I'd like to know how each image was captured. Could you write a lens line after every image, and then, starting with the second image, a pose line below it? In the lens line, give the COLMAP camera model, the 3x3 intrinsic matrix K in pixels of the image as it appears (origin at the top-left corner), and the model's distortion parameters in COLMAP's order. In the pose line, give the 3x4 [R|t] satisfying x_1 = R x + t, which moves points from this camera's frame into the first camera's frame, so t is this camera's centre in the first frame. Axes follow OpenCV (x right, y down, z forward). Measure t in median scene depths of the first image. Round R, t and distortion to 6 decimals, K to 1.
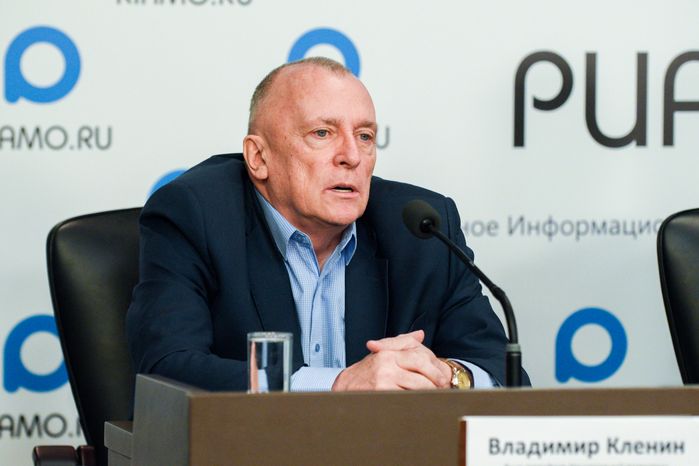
lens RADIAL K [[4366.4, 0, 344.8], [0, 4366.4, 176.4], [0, 0, 1]] dist [0.687546, 0.000000]
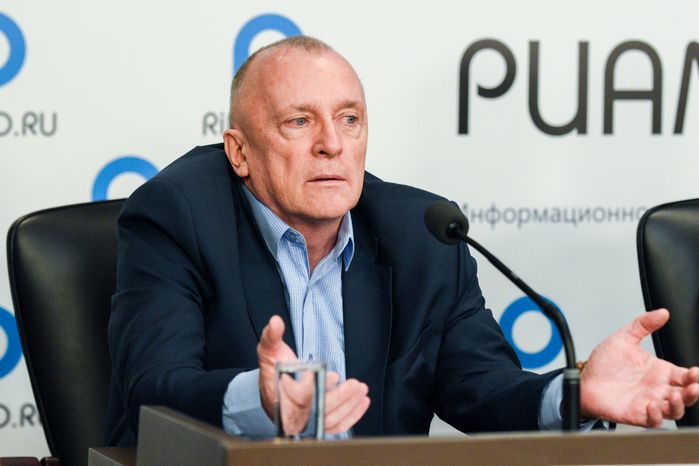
lens RADIAL K [[3221.1, 0, 370.7], [0, 3221.1, 219.4], [0, 0, 1]] dist [0.154958, 0.000000]
pose [[0.997352, 0.002523, 0.072681, -0.035493], [-0.004229, 0.999719, 0.023338, -0.004598], [-0.072602, -0.023583, 0.997082, 0.272042]]
